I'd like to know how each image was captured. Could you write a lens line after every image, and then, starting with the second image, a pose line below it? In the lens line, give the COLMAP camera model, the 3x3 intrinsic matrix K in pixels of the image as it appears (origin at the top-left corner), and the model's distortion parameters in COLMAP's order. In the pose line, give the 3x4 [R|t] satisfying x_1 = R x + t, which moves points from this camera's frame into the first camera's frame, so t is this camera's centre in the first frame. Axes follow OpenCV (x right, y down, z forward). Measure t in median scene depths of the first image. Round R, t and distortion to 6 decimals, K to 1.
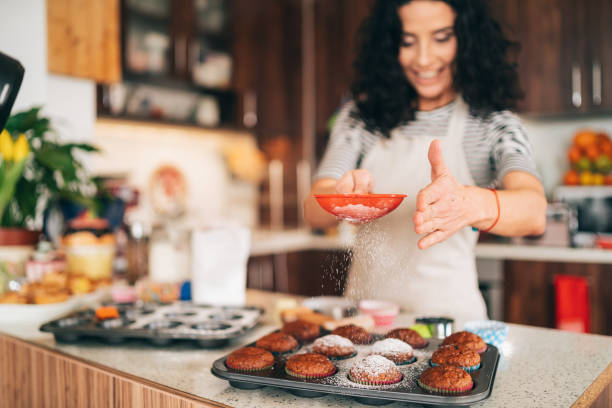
lens RADIAL K [[591.4, 0, 306.0], [0, 591.4, 204.0], [0, 0, 1]] dist [-0.084663, 0.016917]
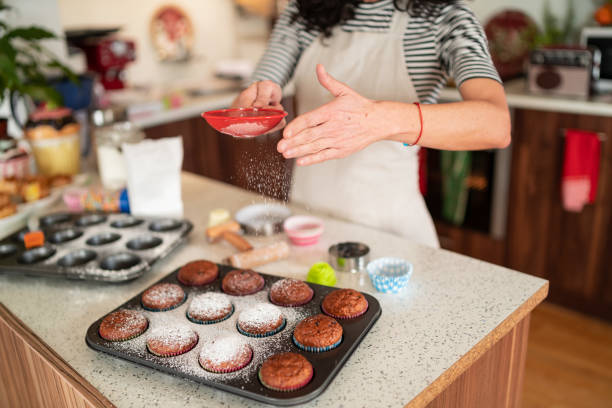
lens RADIAL K [[591.4, 0, 306.0], [0, 591.4, 204.0], [0, 0, 1]] dist [-0.084663, 0.016917]
pose [[0.995358, -0.003284, -0.096183, 0.214221], [0.034009, 0.946938, 0.319612, -0.167334], [0.090029, -0.321399, 0.942654, 0.083972]]
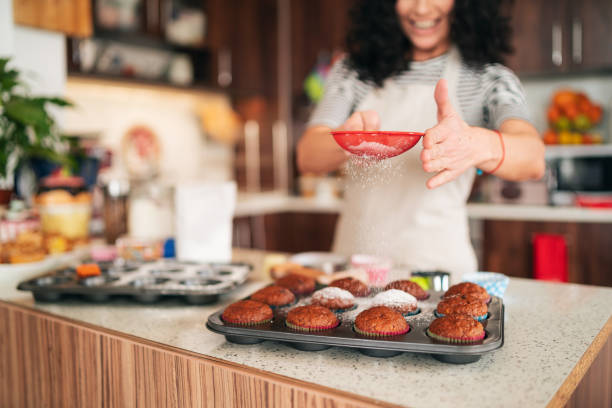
lens RADIAL K [[591.4, 0, 306.0], [0, 591.4, 204.0], [0, 0, 1]] dist [-0.084663, 0.016917]
pose [[0.998779, -0.007203, 0.048876, -0.029967], [0.004352, 0.998296, 0.058183, 0.022475], [-0.049212, -0.057900, 0.997109, 0.038677]]
